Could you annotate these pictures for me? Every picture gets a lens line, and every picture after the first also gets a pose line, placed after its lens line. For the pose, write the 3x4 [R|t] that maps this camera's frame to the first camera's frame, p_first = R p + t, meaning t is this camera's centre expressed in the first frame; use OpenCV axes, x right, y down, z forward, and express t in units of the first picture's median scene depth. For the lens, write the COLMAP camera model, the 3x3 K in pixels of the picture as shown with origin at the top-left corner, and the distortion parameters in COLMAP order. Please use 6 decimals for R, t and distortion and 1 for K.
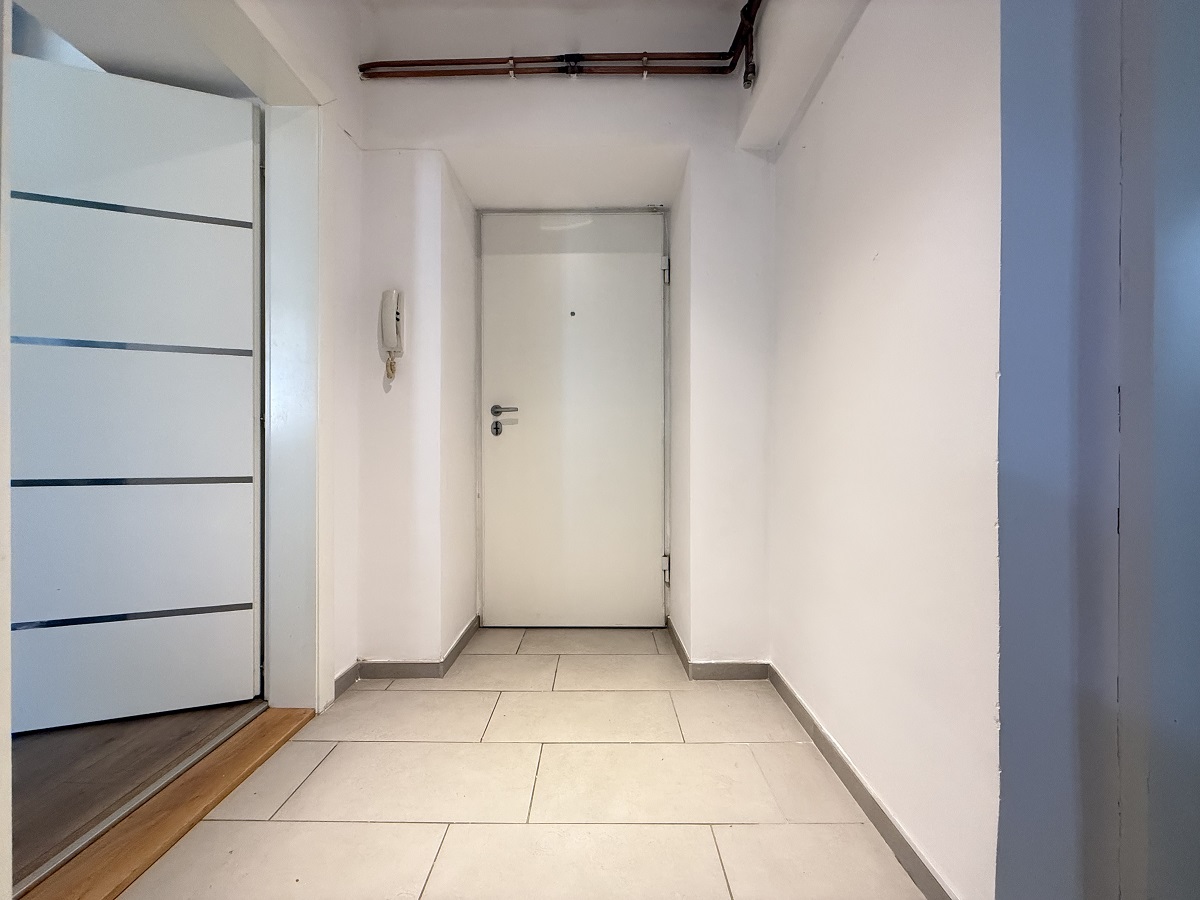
lens RADIAL K [[475.4, 0, 599.4], [0, 475.4, 448.7], [0, 0, 1]] dist [0.000939, 0.000090]
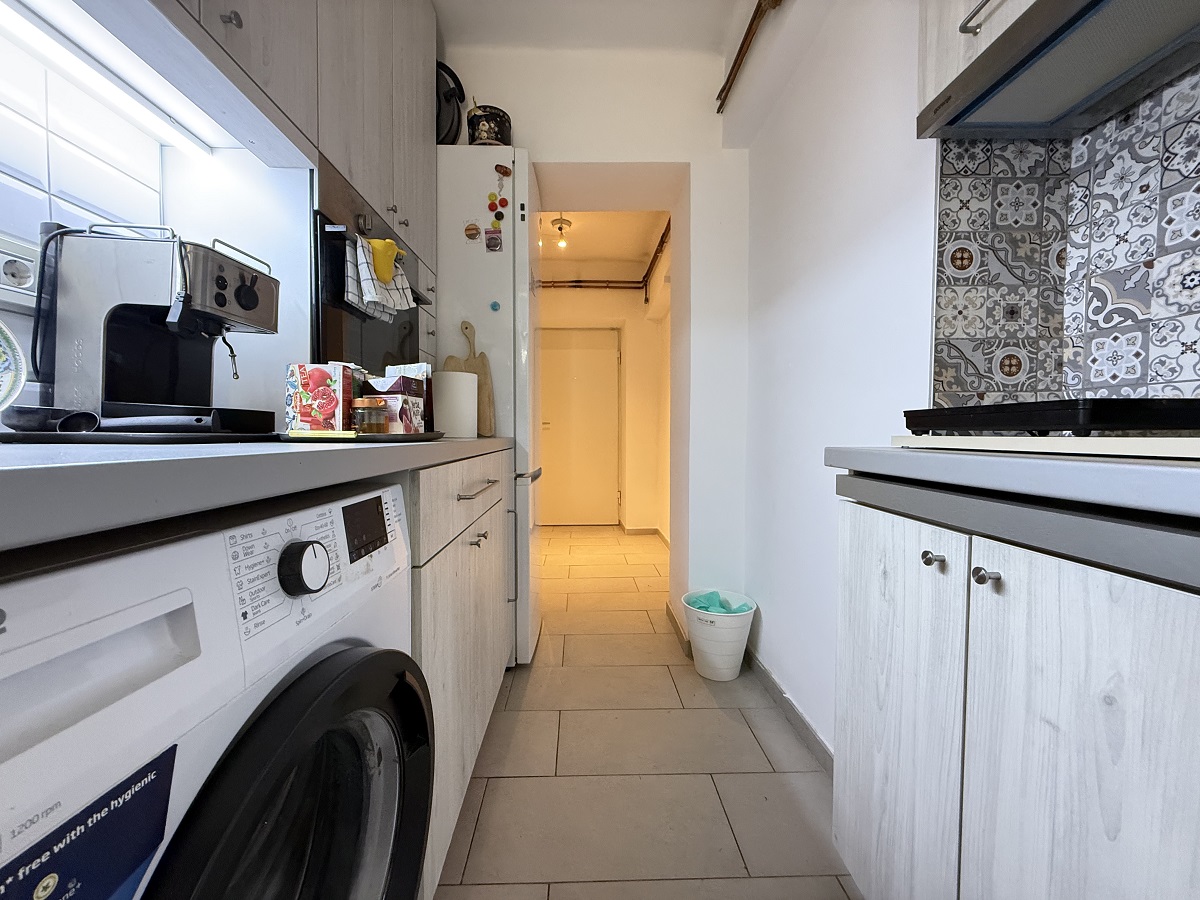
lens RADIAL K [[475.4, 0, 597.6], [0, 475.4, 448.8], [0, 0, 1]] dist [0.000939, 0.000090]
pose [[0.999135, -0.002447, 0.041521, -0.047003], [0.001530, 0.999755, 0.022095, -0.017156], [-0.041565, -0.022012, 0.998893, -1.180100]]
